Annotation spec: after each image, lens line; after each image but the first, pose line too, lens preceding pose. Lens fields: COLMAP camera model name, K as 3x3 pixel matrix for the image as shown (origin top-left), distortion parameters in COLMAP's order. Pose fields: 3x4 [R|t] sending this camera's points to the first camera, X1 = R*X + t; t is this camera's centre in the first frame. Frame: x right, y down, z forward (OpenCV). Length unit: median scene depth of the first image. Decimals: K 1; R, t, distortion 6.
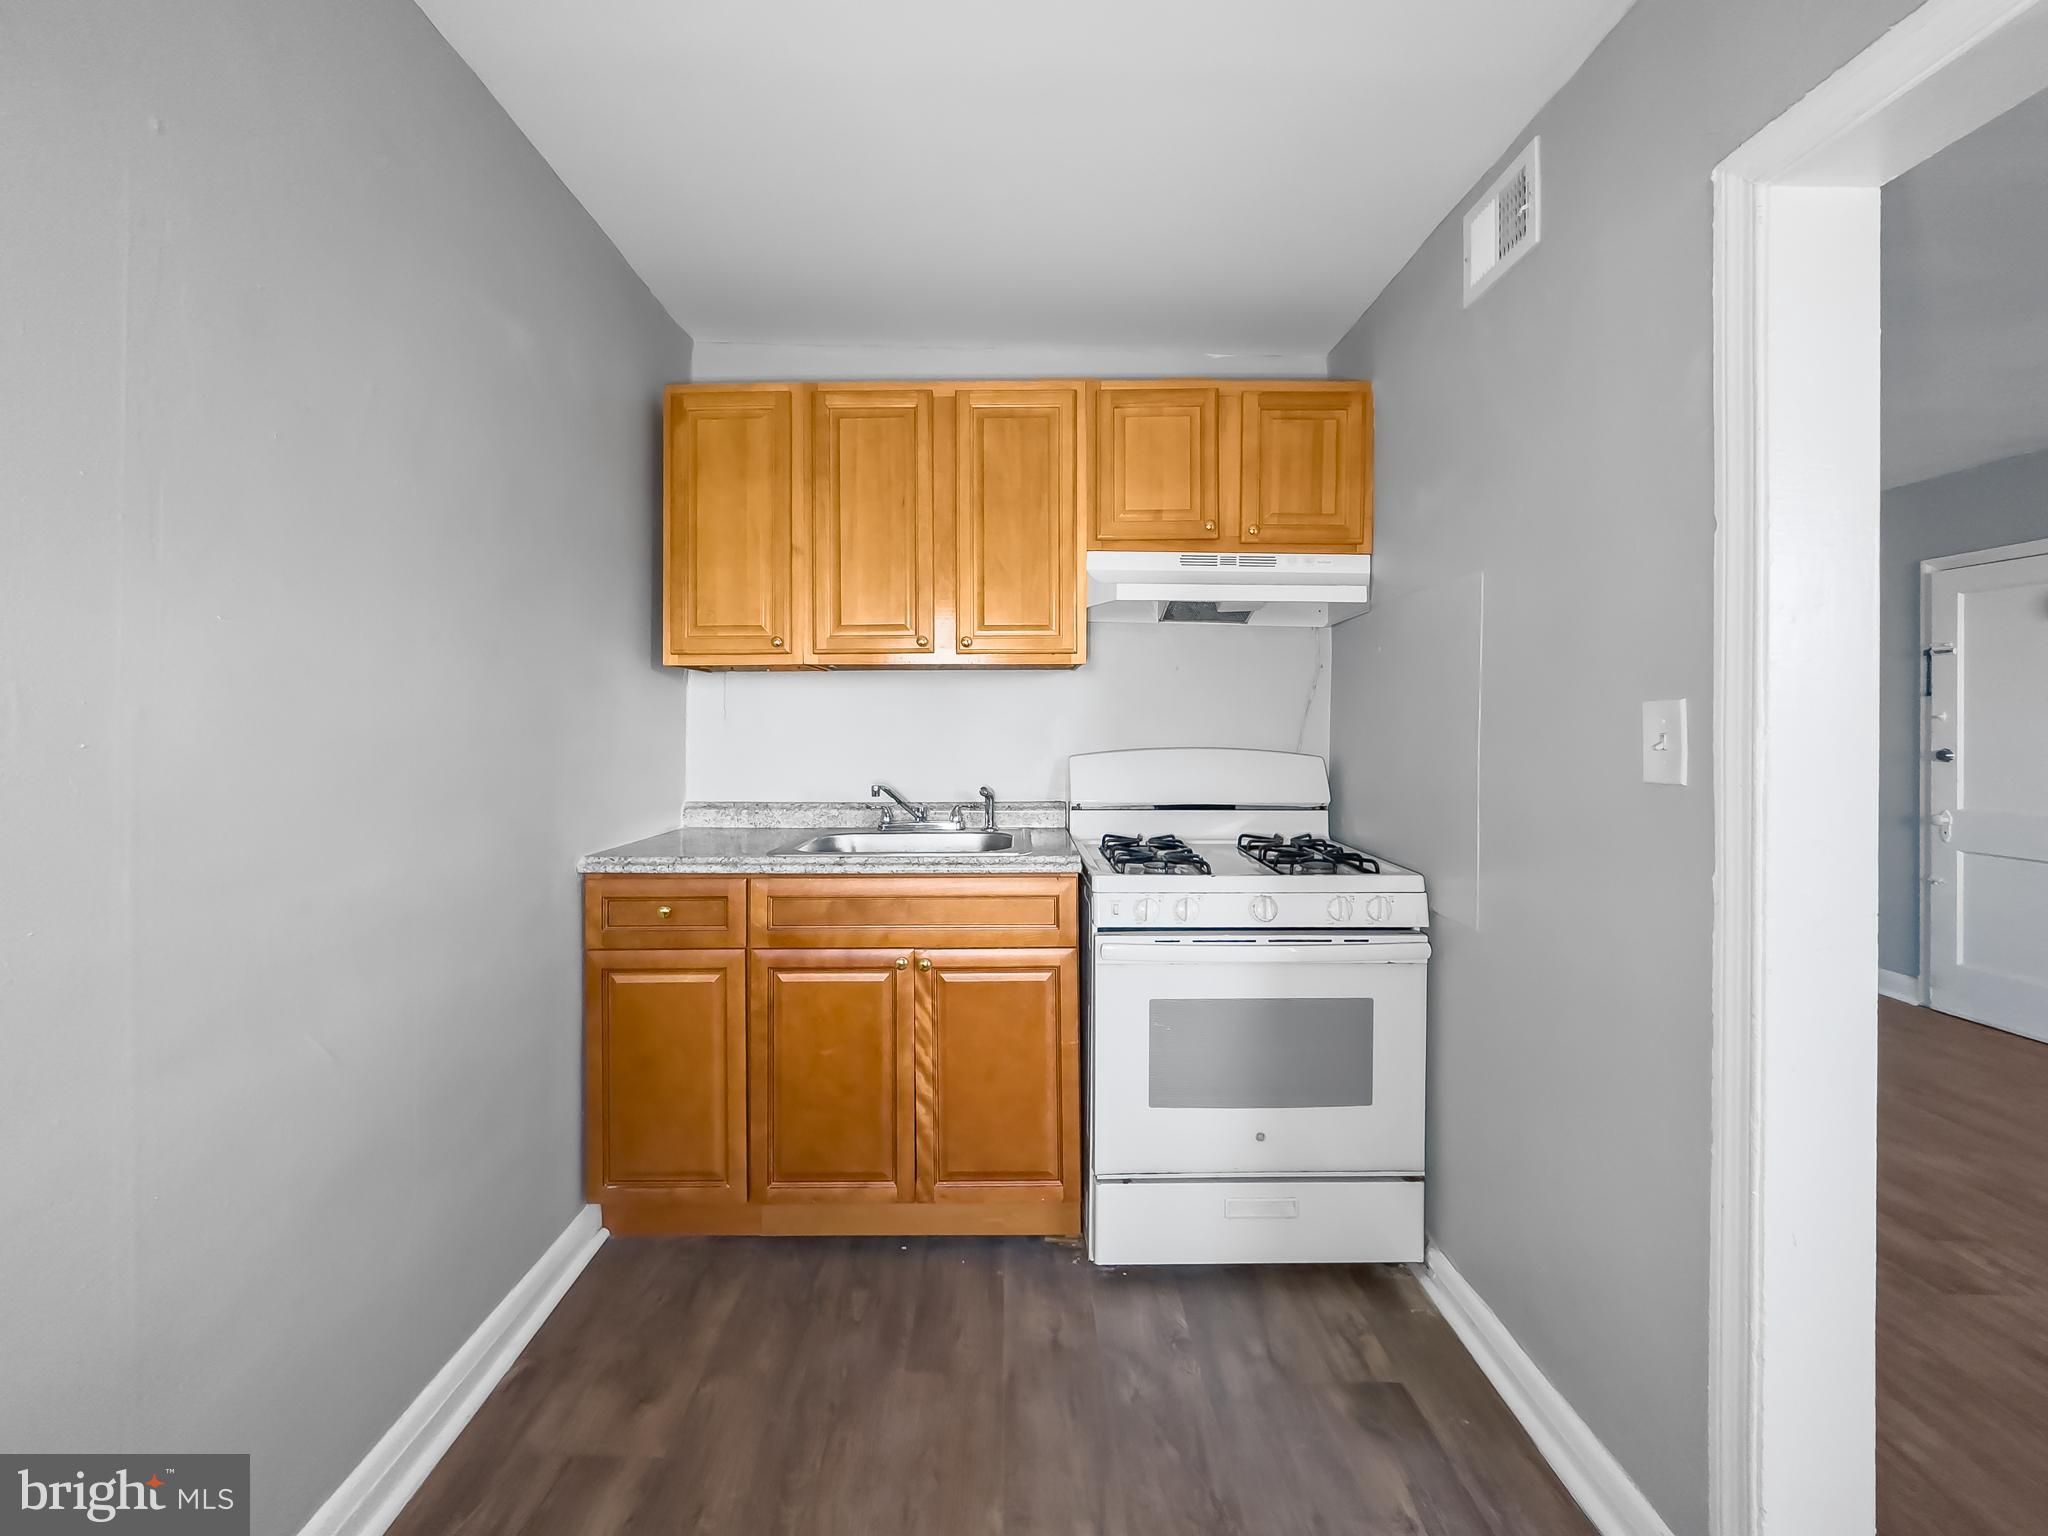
lens RADIAL K [[852.9, 0, 987.5], [0, 852.9, 708.9], [0, 0, 1]] dist [0.000001, -0.000233]
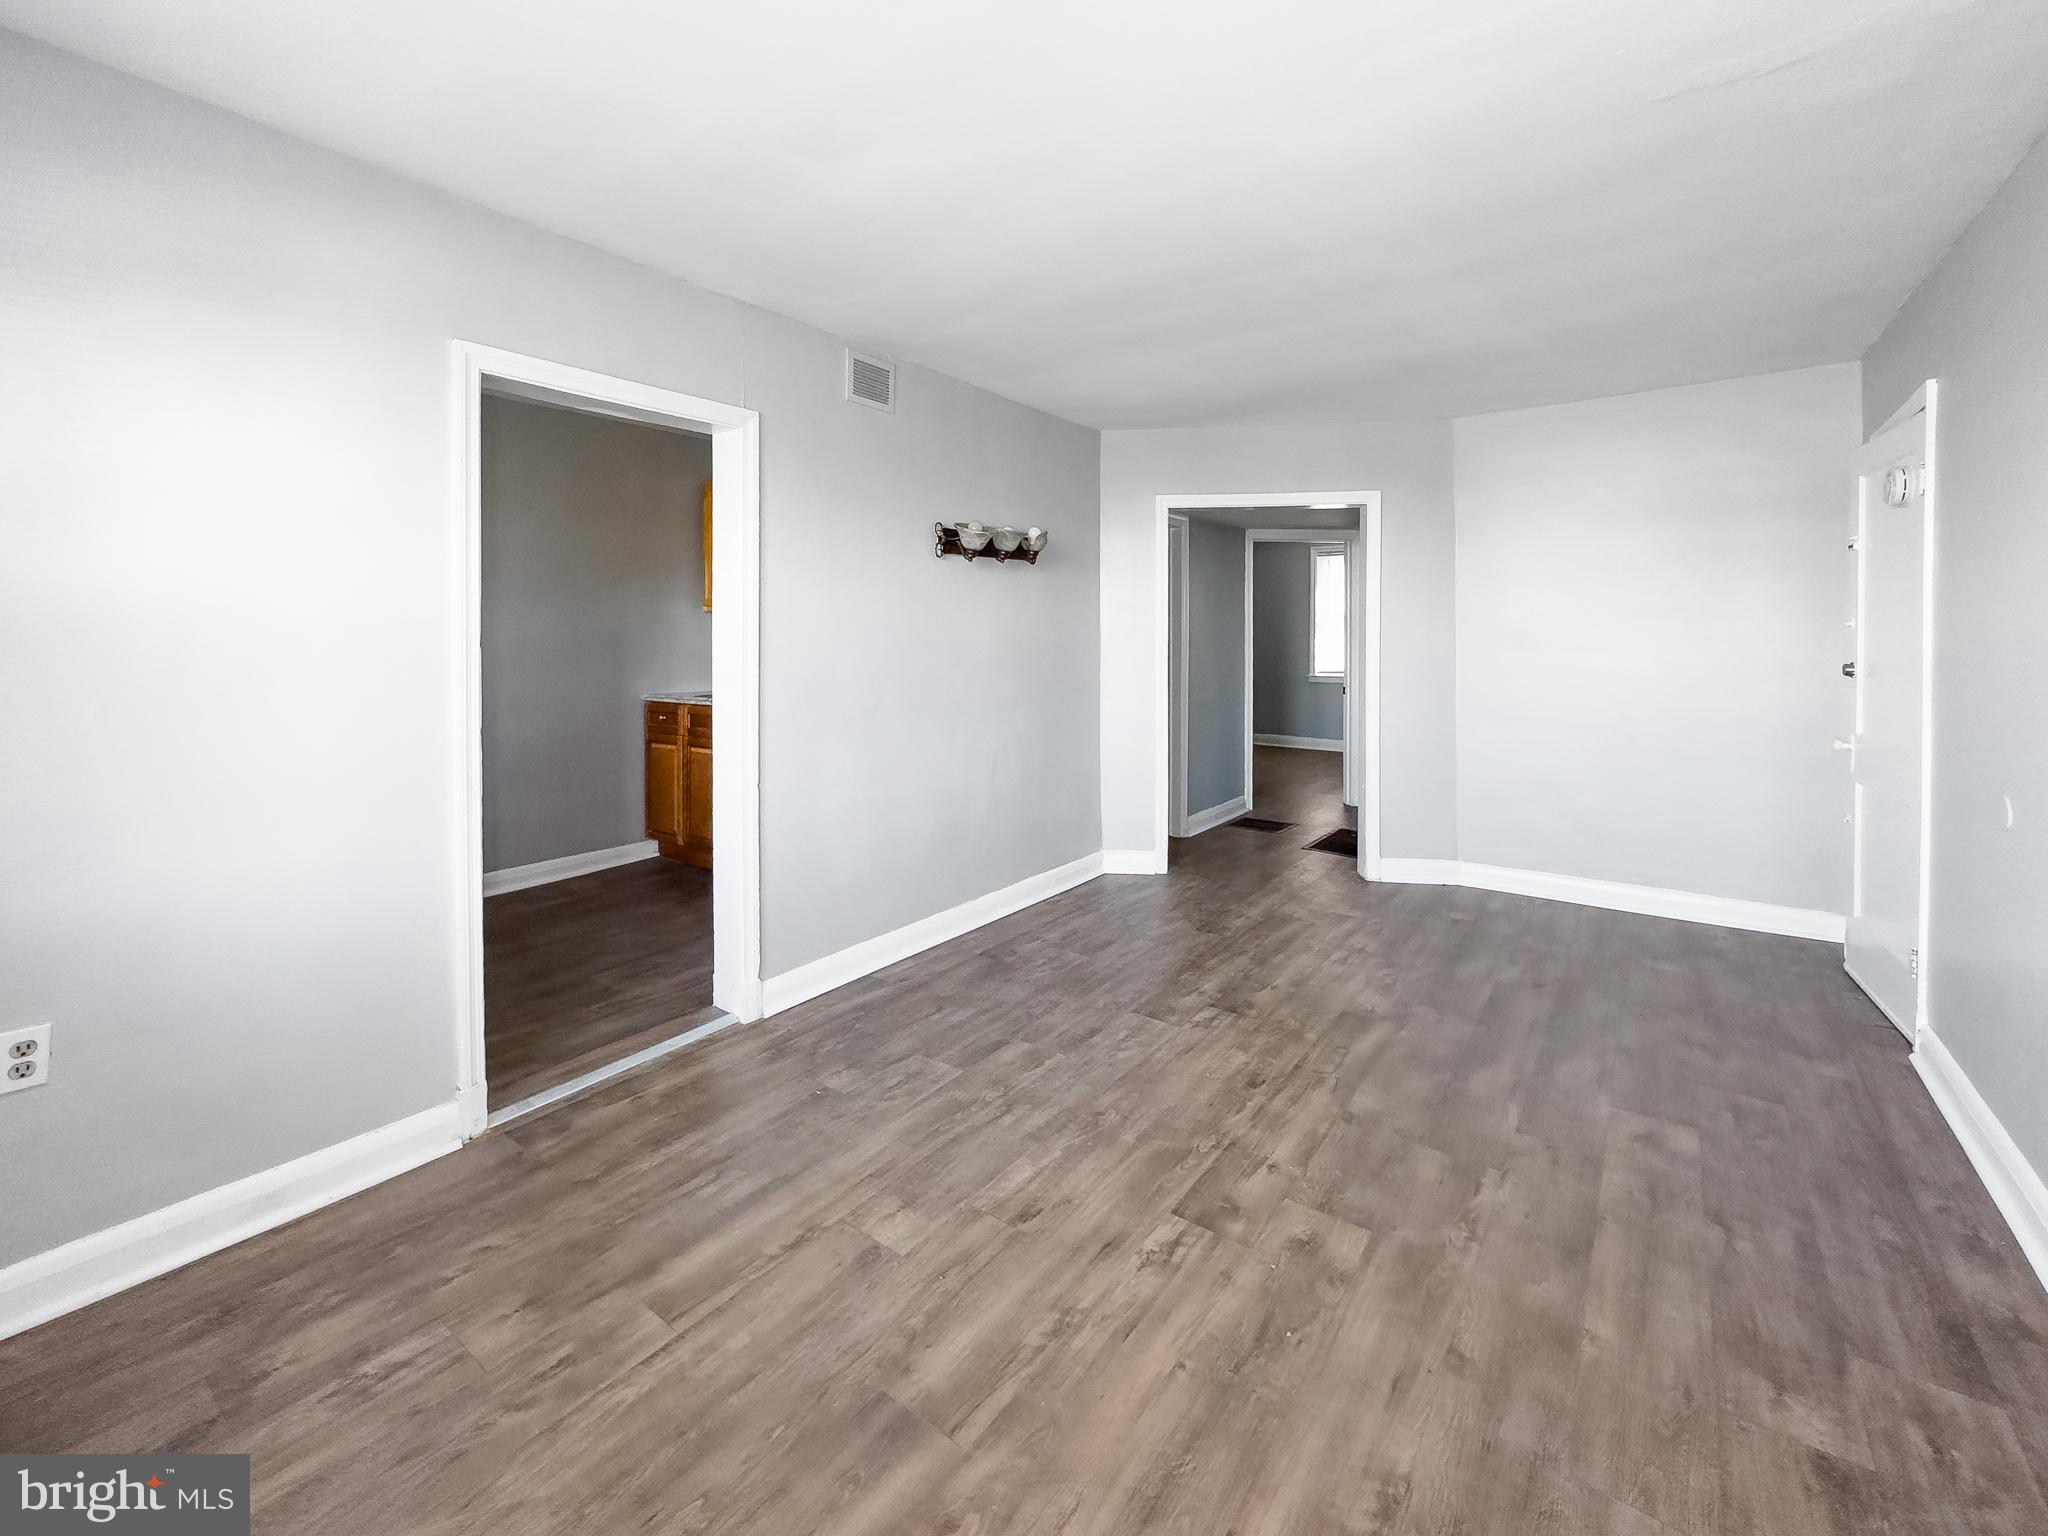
lens RADIAL K [[864.3, 0, 1025.8], [0, 864.3, 644.3], [0, 0, 1]] dist [-0.000856, -0.000225]
pose [[0.809190, 0.000185, -0.587546, 1.562556], [0.011454, 0.999805, 0.016090, 0.009688], [0.587435, -0.019750, 0.809030, -0.274365]]
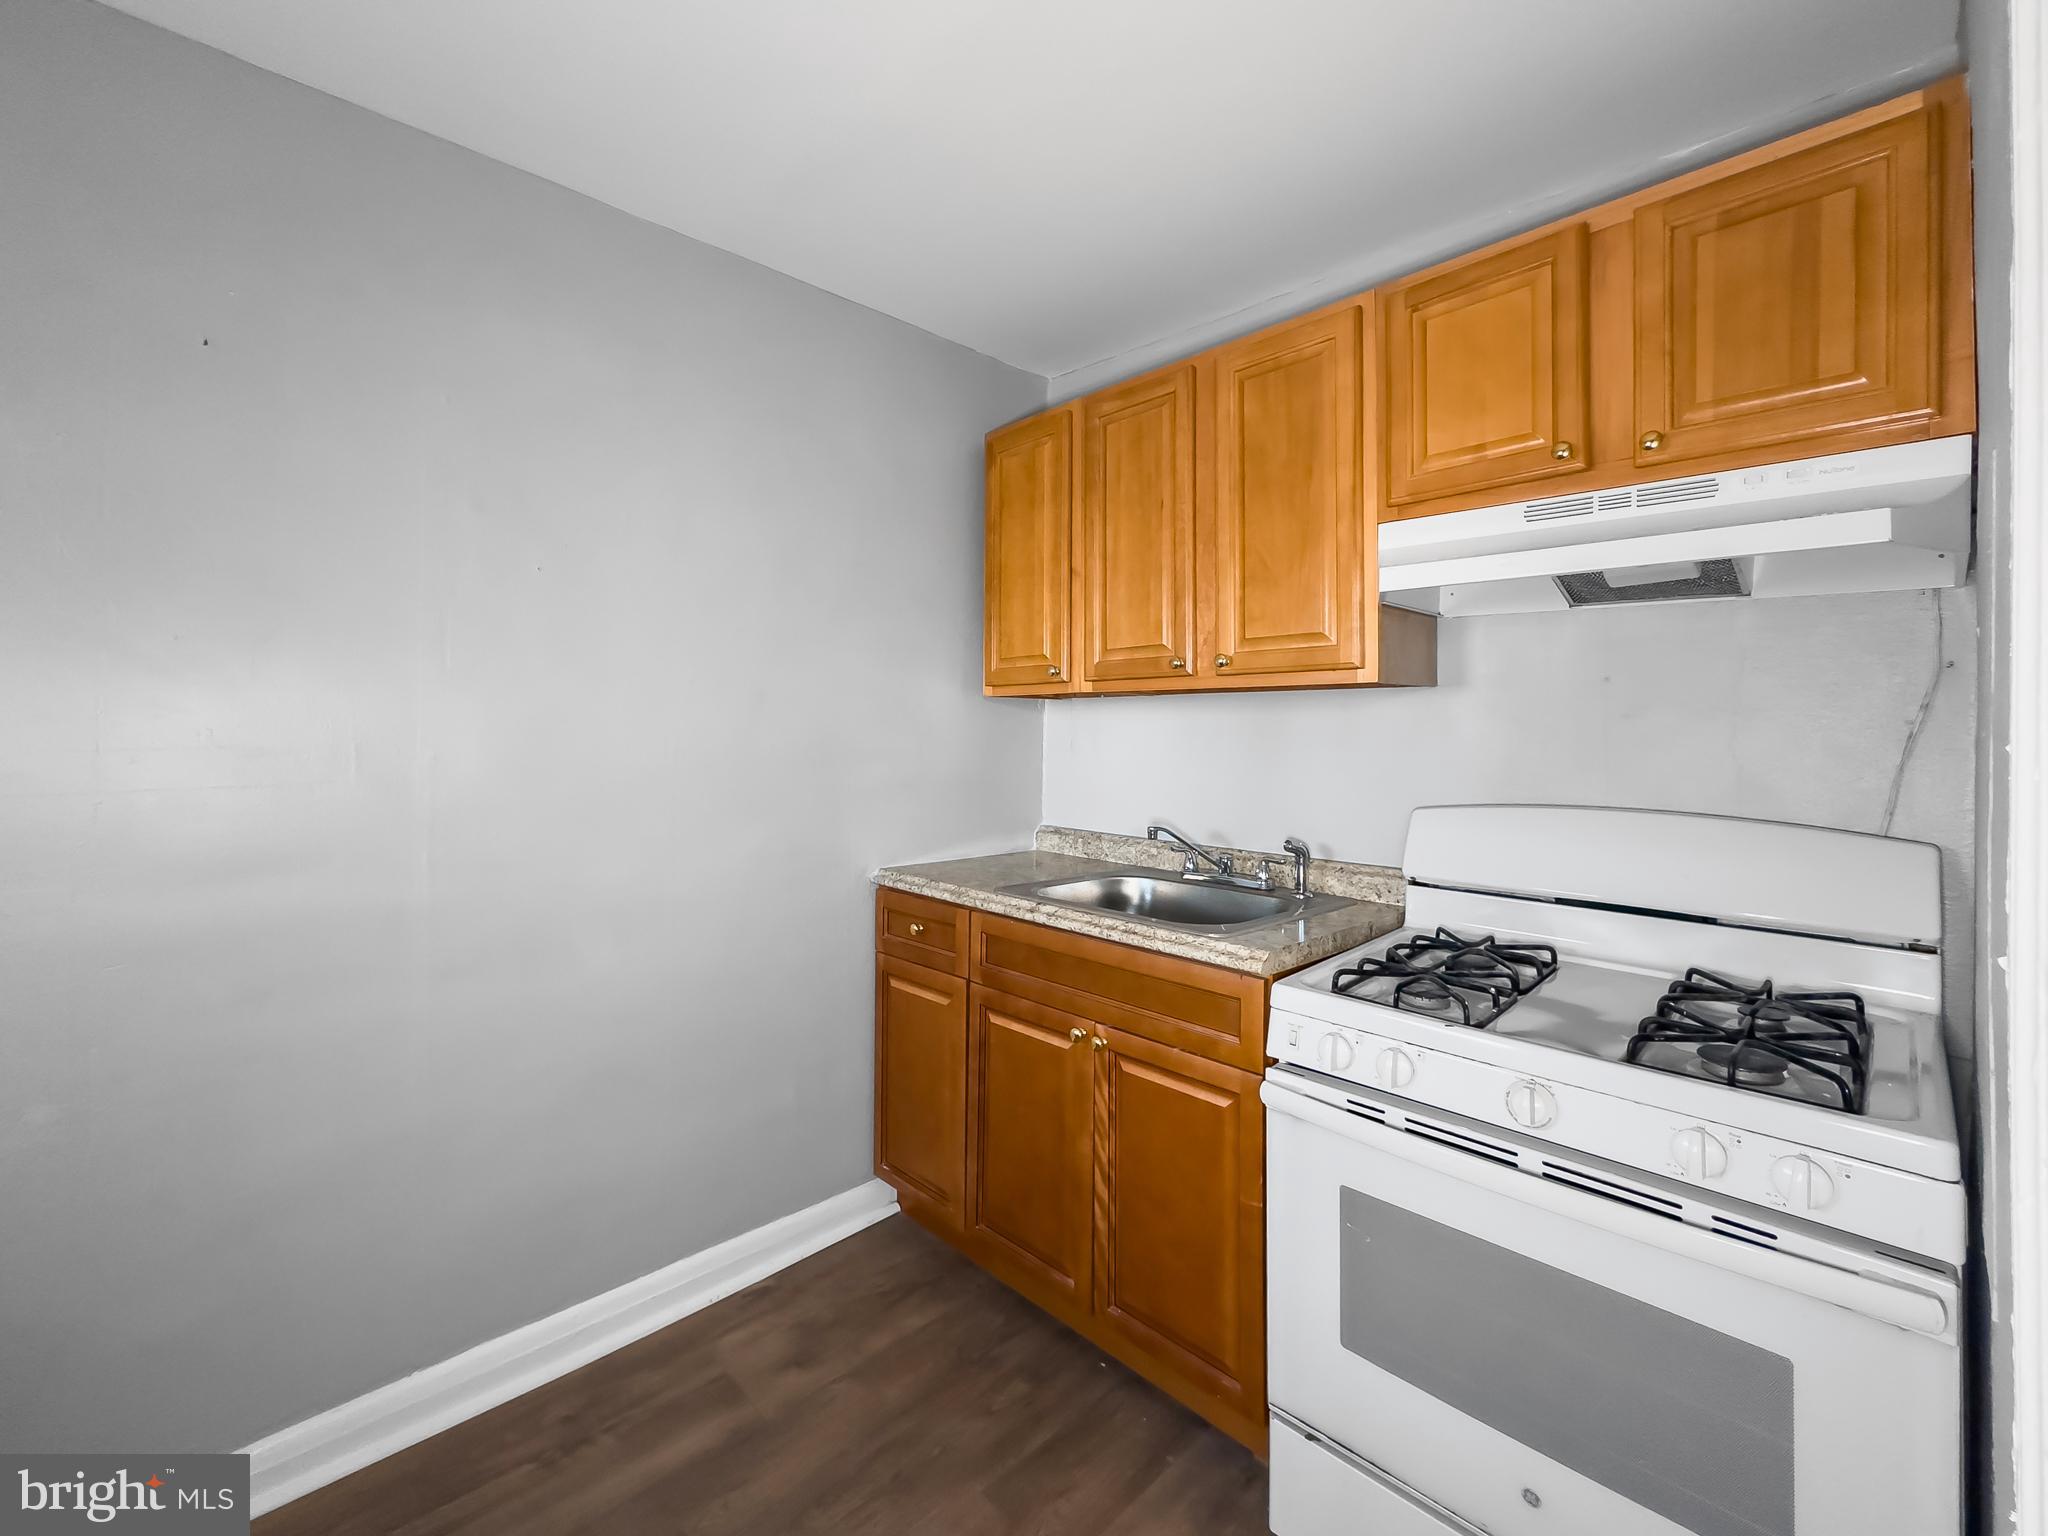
lens RADIAL K [[855.1, 0, 992.7], [0, 855.1, 702.7], [0, 0, 1]] dist [-0.002347, 0.000470]
pose [[0.691123, -0.016453, -0.722549, 0.412539], [0.006992, 0.999846, -0.016080, -0.026824], [0.722703, 0.006061, 0.691132, 0.276997]]
